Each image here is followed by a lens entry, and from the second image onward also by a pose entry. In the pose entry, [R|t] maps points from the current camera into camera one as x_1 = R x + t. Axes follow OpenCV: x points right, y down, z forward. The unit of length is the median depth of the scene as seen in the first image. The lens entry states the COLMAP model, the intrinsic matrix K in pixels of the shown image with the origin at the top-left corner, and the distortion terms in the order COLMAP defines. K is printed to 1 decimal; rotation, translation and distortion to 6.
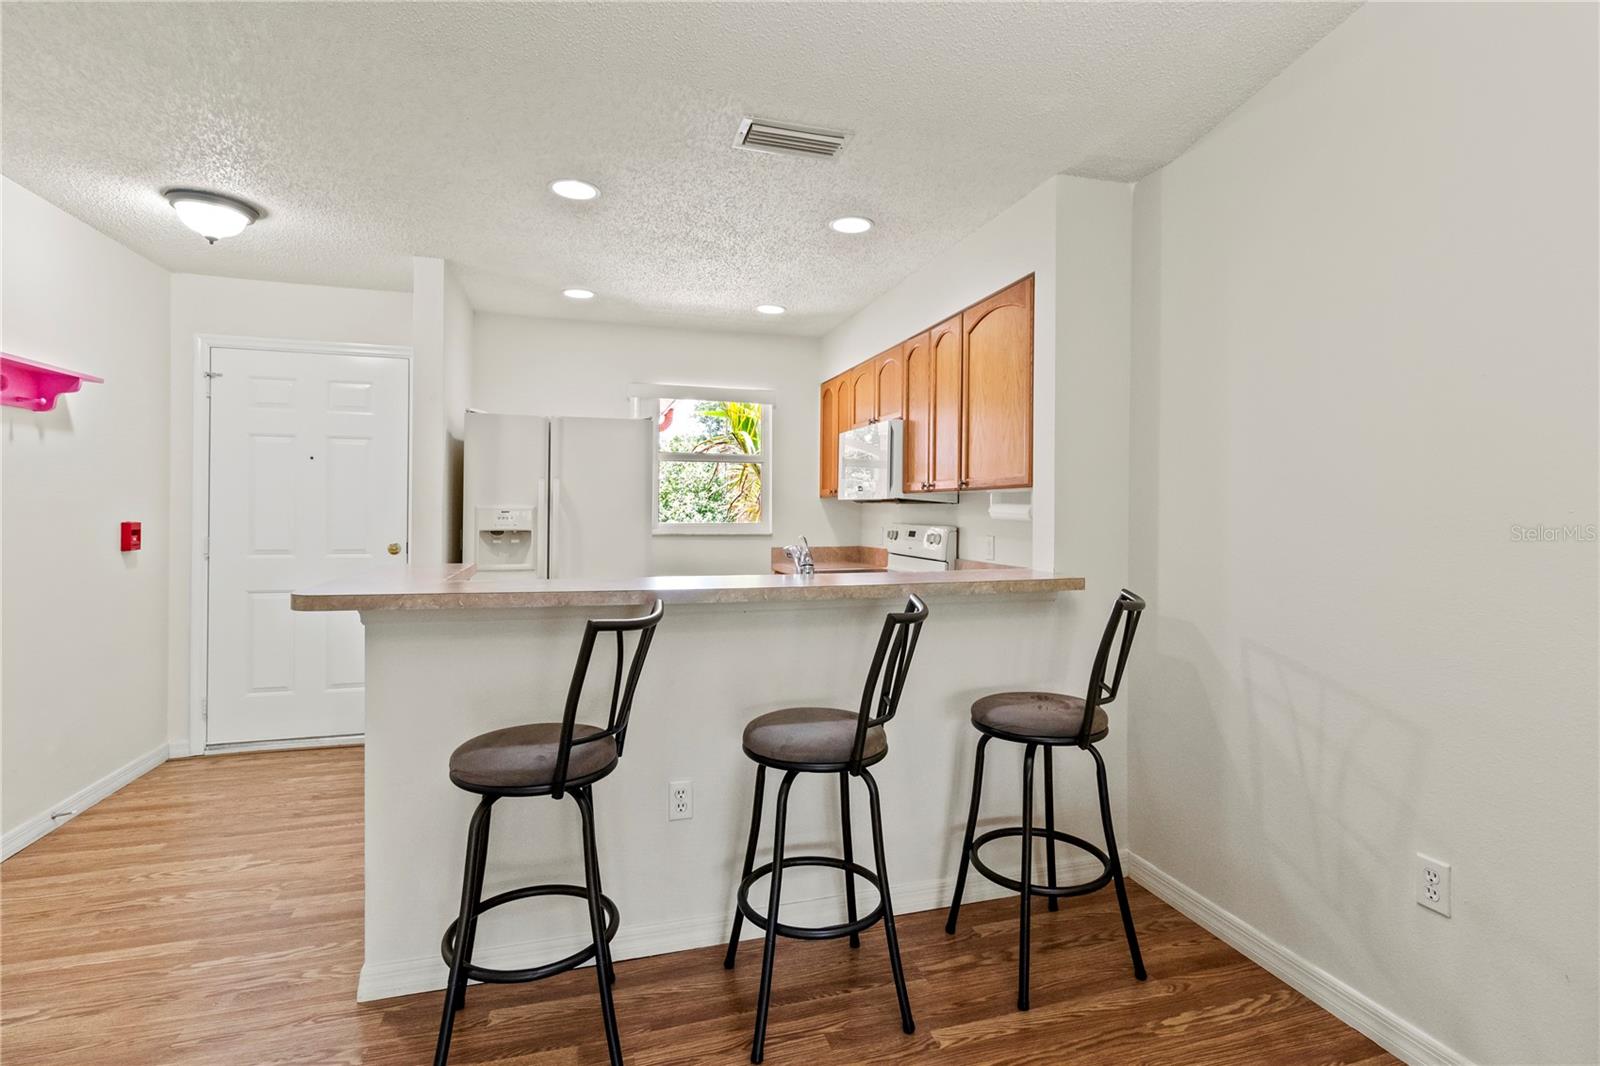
lens RADIAL K [[765.9, 0, 815.9], [0, 765.9, 507.1], [0, 0, 1]] dist [-0.001143, -0.000201]
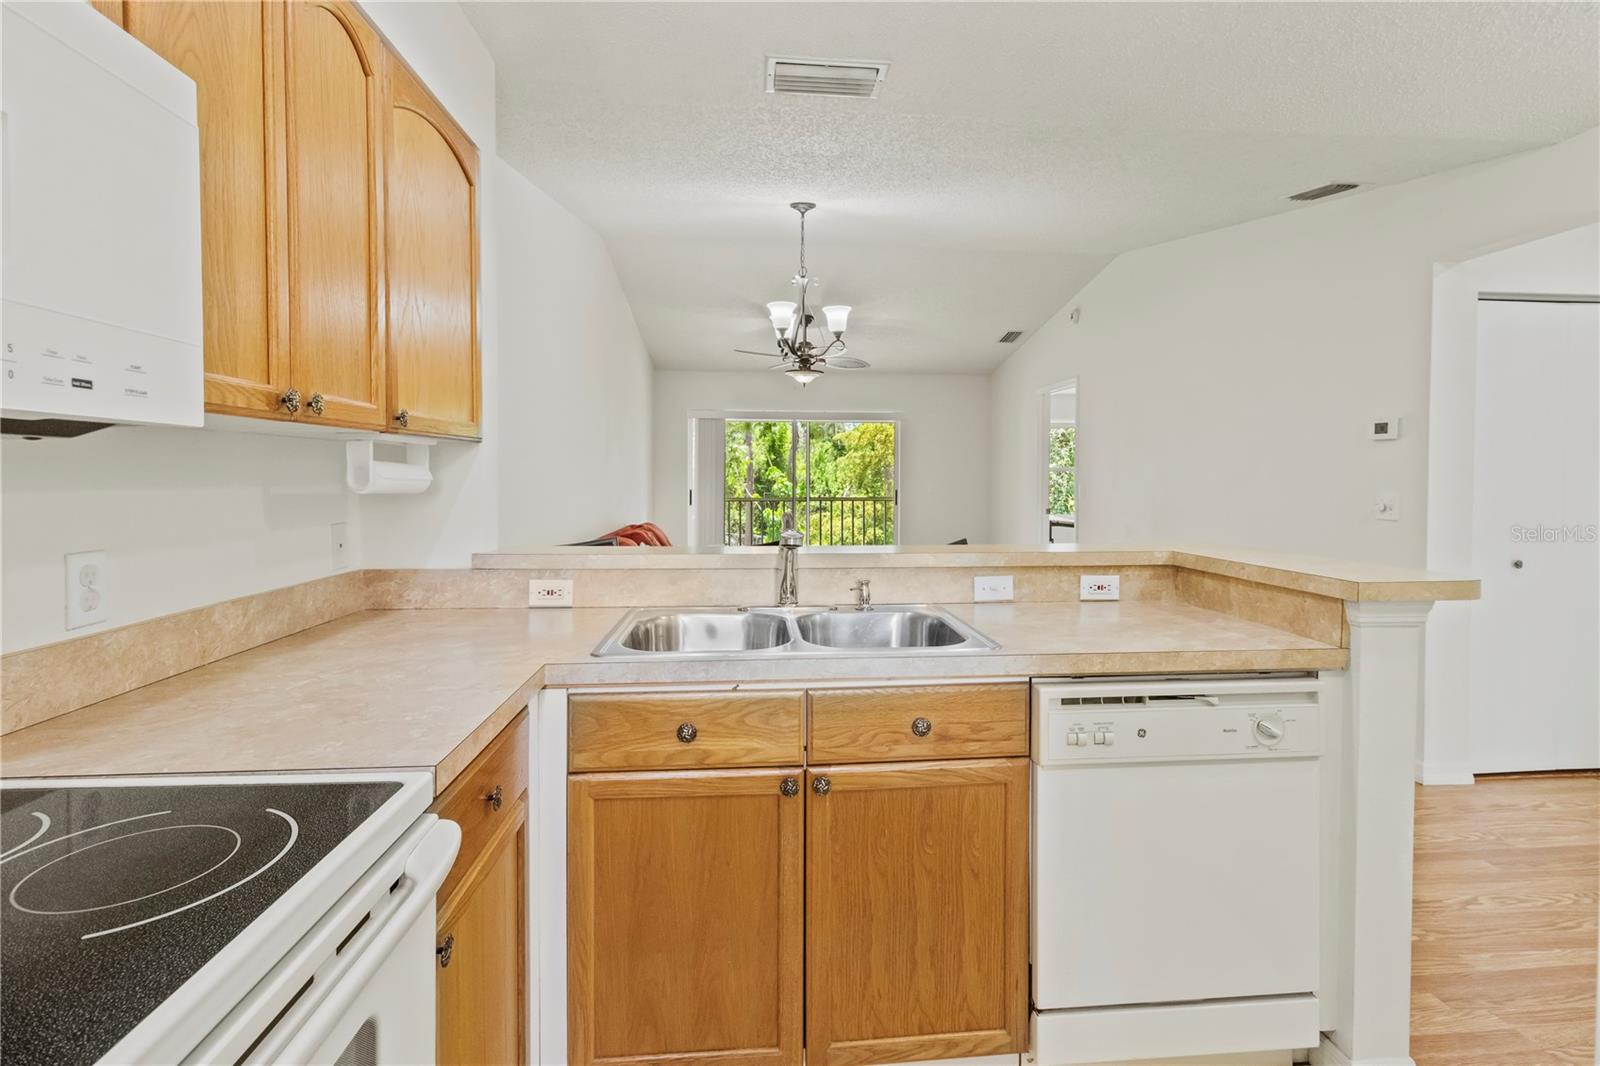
lens RADIAL K [[767.6, 0, 812.6], [0, 767.6, 476.3], [0, 0, 1]] dist [-0.000927, -0.000347]
pose [[-0.977803, -0.008874, 0.209339, -0.138059], [-0.009035, 0.999959, 0.000188, 0.002350], [-0.209332, -0.001708, -0.977843, 1.258872]]
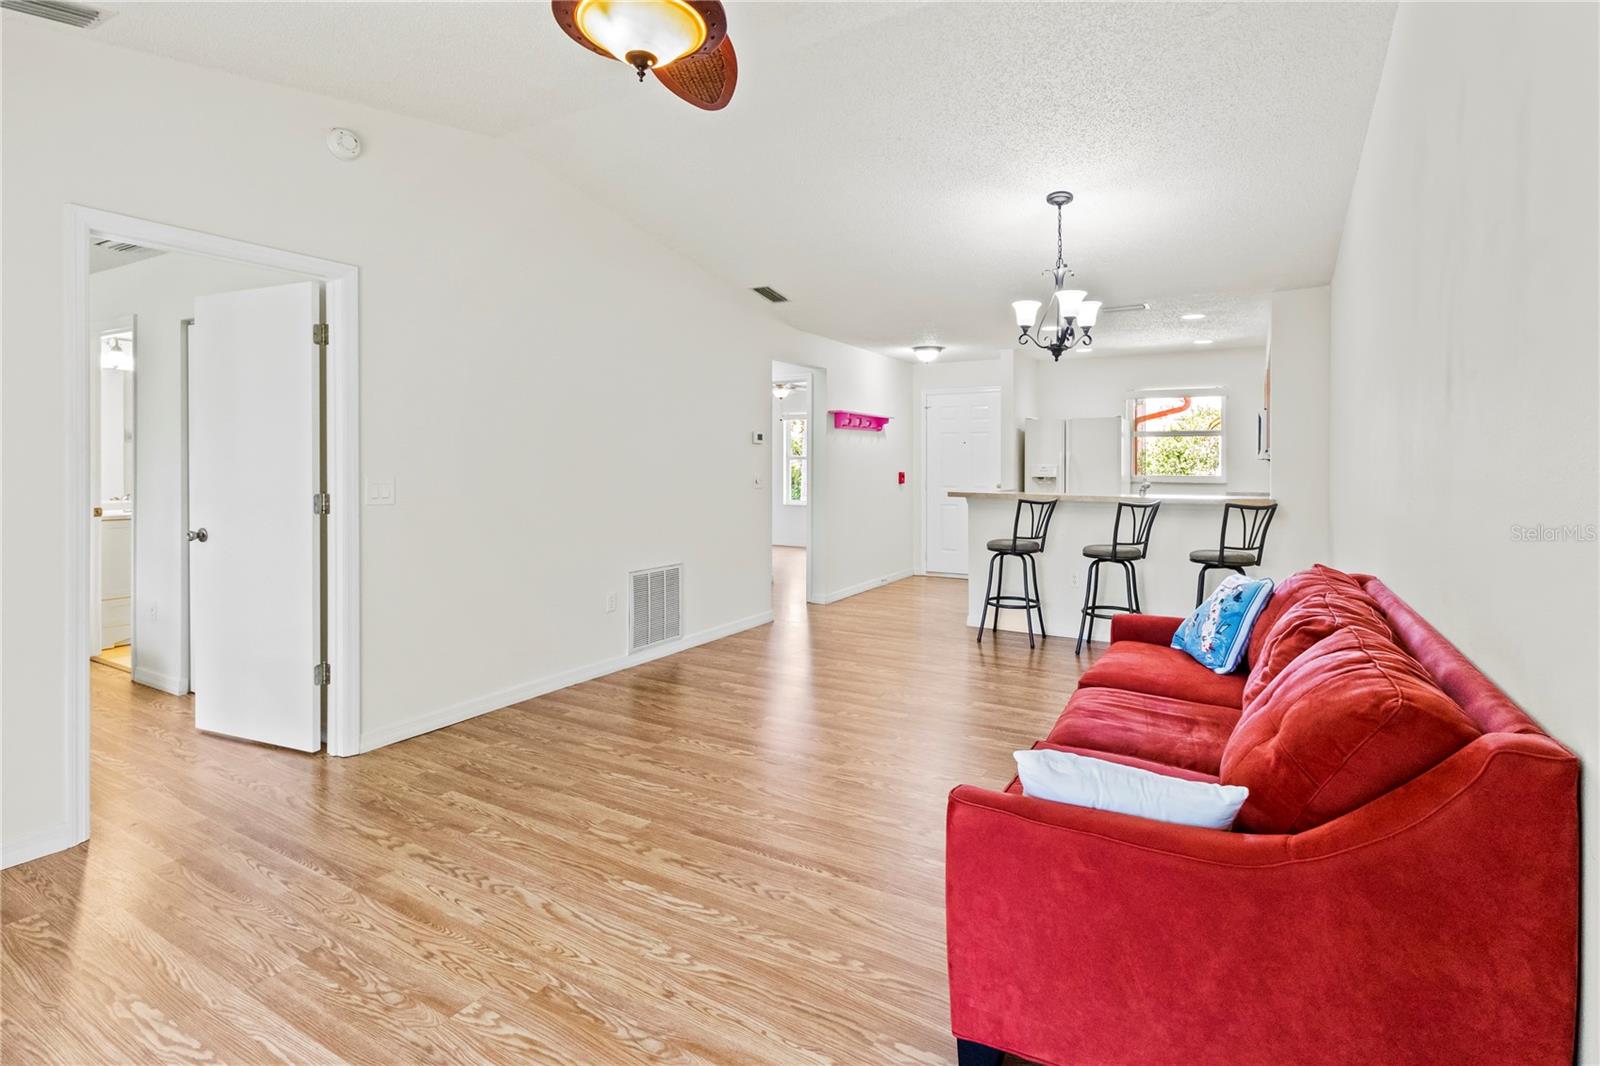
lens RADIAL K [[767.6, 0, 812.6], [0, 767.6, 476.3], [0, 0, 1]] dist [-0.000927, -0.000347]
pose [[0.686158, 0.006079, -0.727427, 0.667965], [0.004431, 0.999912, 0.012535, 0.000655], [0.727439, -0.011824, 0.686070, -0.855846]]
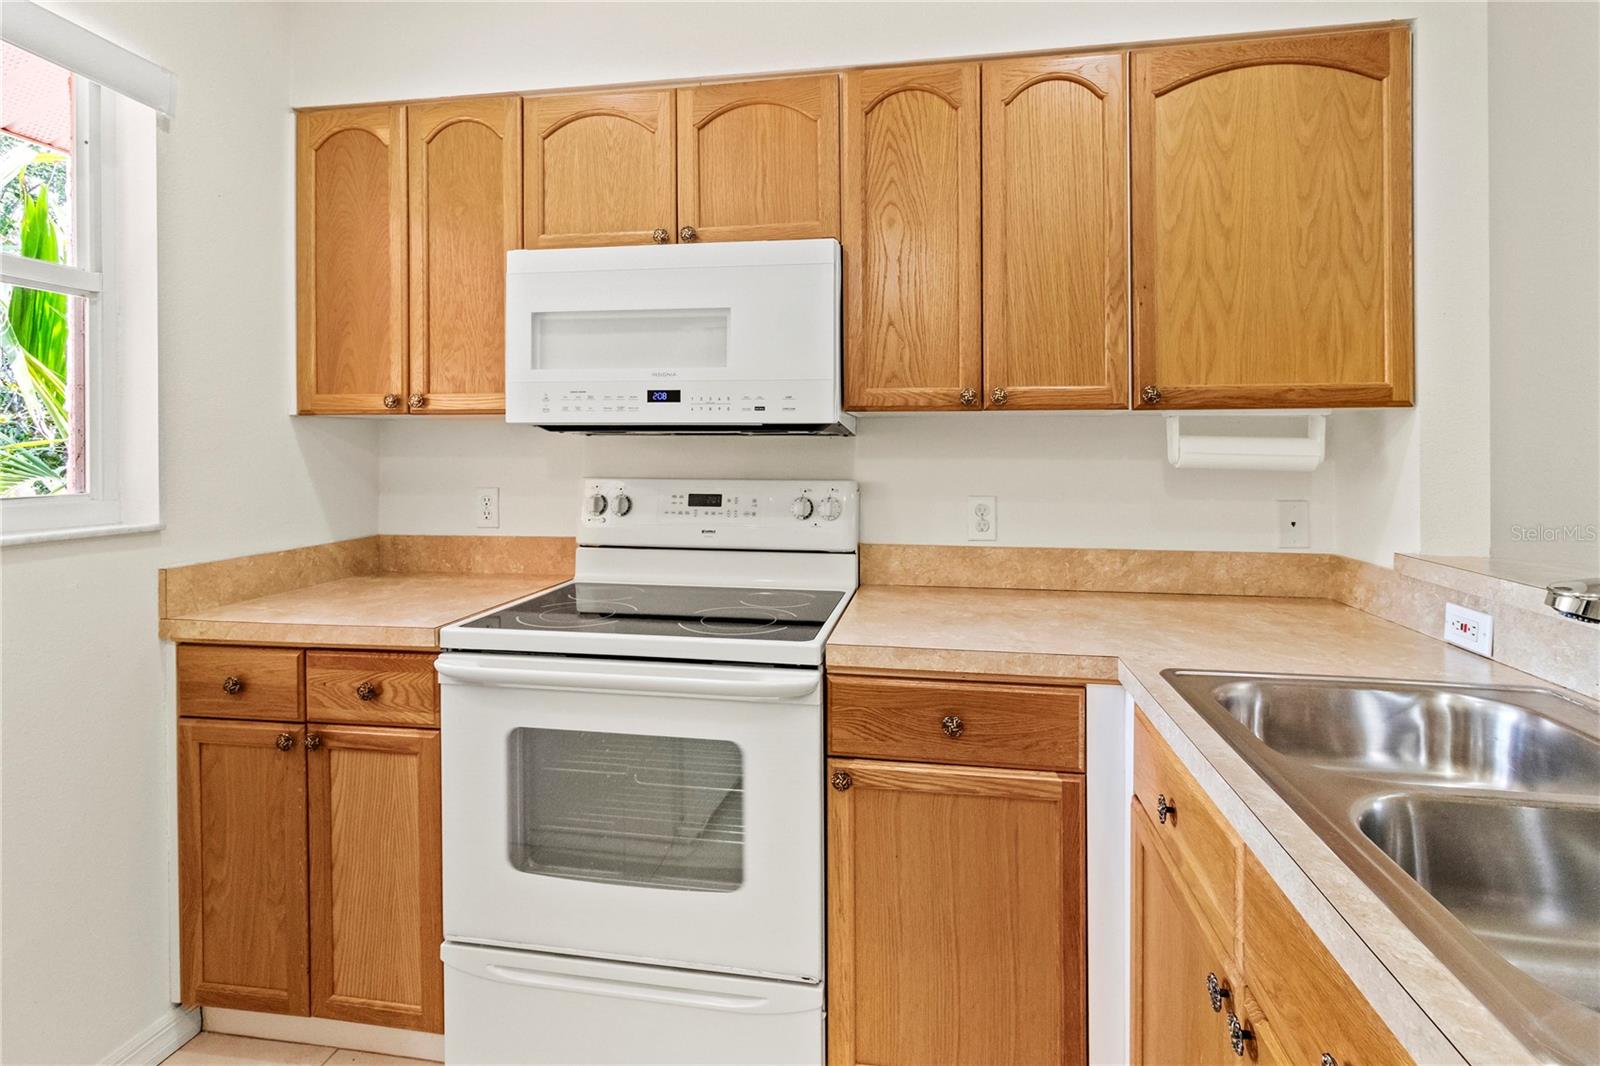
lens RADIAL K [[767.8, 0, 812.2], [0, 767.8, 459.8], [0, 0, 1]] dist [0.000859, 0.000357]
pose [[0.442916, -0.016671, 0.896408, -0.309052], [-0.002173, 0.999804, 0.019667, 0.001256], [-0.896561, -0.010659, 0.442793, 0.863623]]
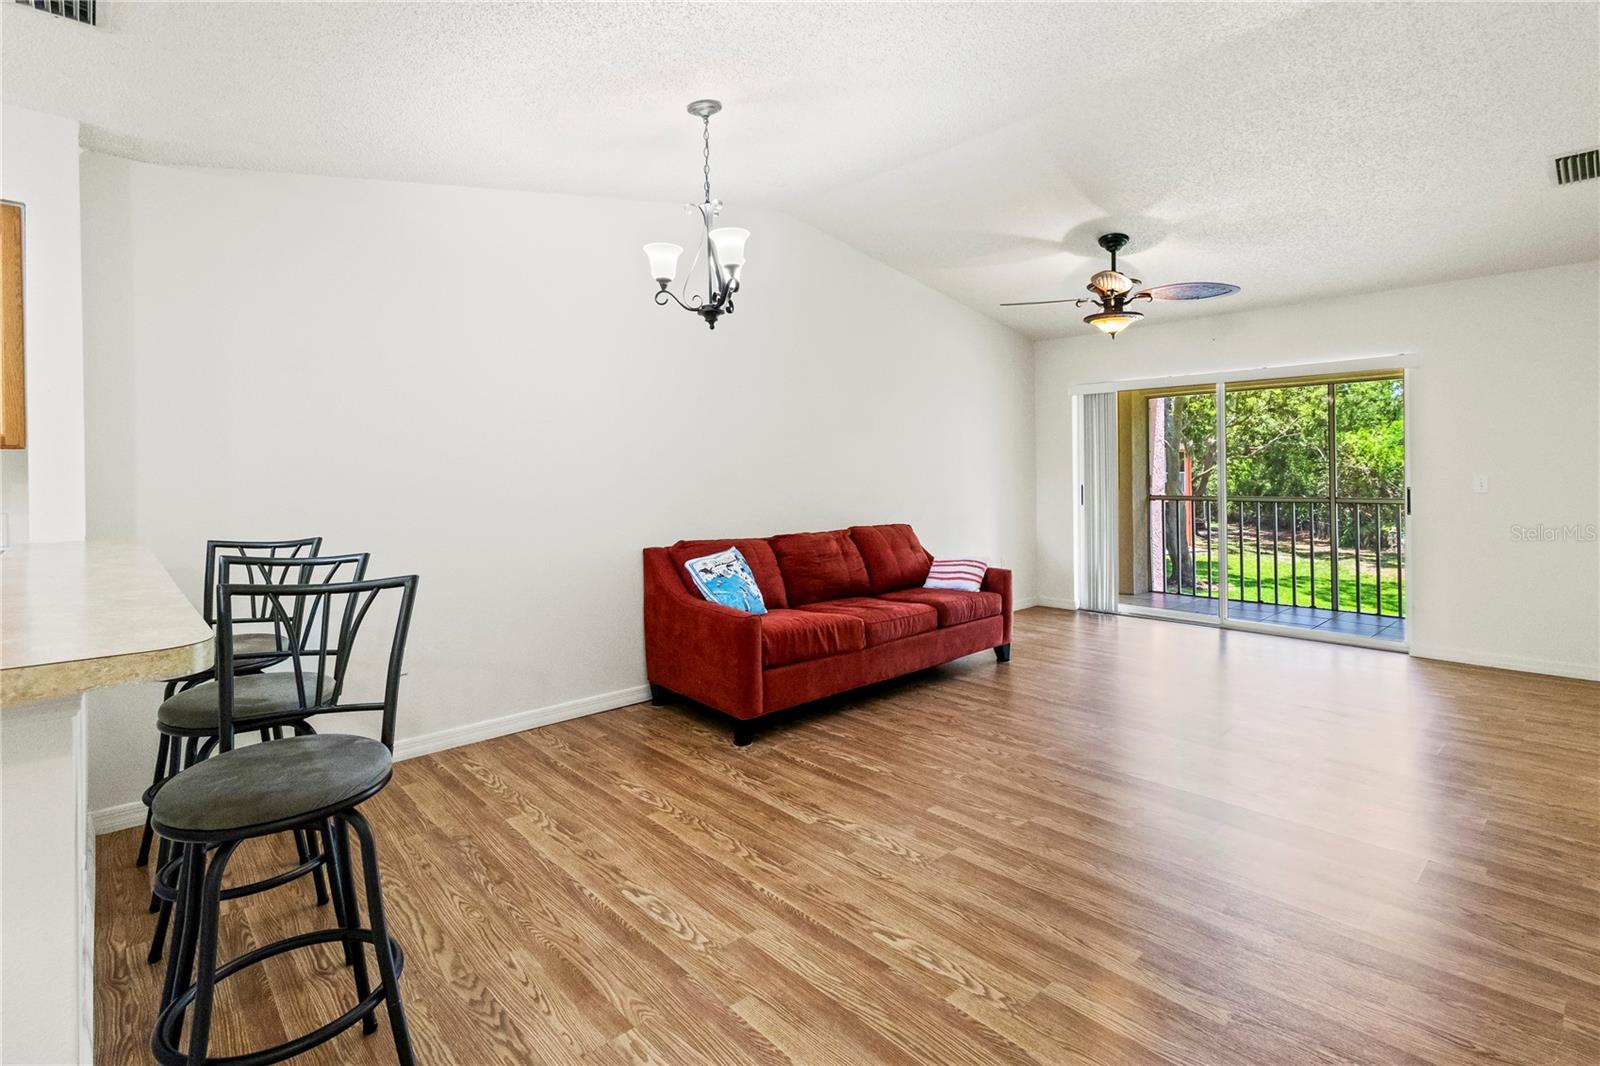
lens RADIAL K [[767.8, 0, 812.2], [0, 767.8, 459.8], [0, 0, 1]] dist [0.000859, 0.000357]
pose [[-0.439615, 0.010556, 0.898125, -0.683492], [0.006005, 0.999943, -0.008814, -0.001265], [-0.898166, 0.001519, -0.439653, 0.431022]]
